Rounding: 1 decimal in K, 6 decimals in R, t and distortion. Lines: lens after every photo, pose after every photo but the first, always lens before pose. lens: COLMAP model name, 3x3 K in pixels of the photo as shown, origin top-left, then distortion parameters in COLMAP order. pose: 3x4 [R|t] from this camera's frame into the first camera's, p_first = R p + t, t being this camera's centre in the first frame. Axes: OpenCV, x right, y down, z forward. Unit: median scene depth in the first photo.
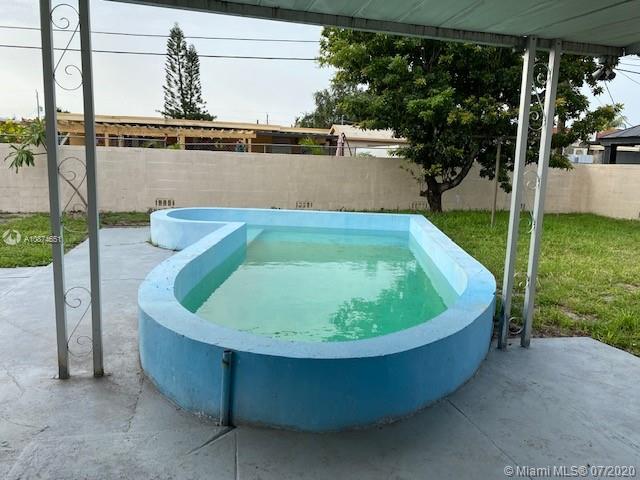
lens RADIAL K [[537.3, 0, 319.6], [0, 537.3, 241.9], [0, 0, 1]] dist [0.017409, 0.002903]
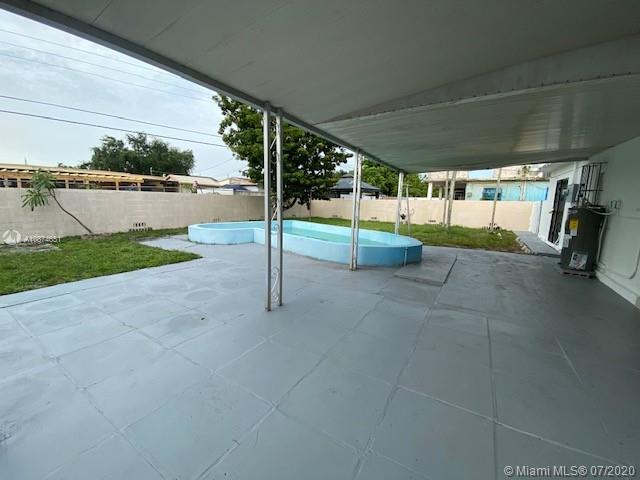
lens RADIAL K [[259.9, 0, 319.5], [0, 259.9, 240.7], [0, 0, 1]] dist [0.013114, -0.014799]
pose [[0.695039, -0.123849, 0.708224, -0.456649], [0.099342, 0.992146, 0.076007, -0.030952], [-0.712076, 0.017528, 0.701884, 0.071931]]
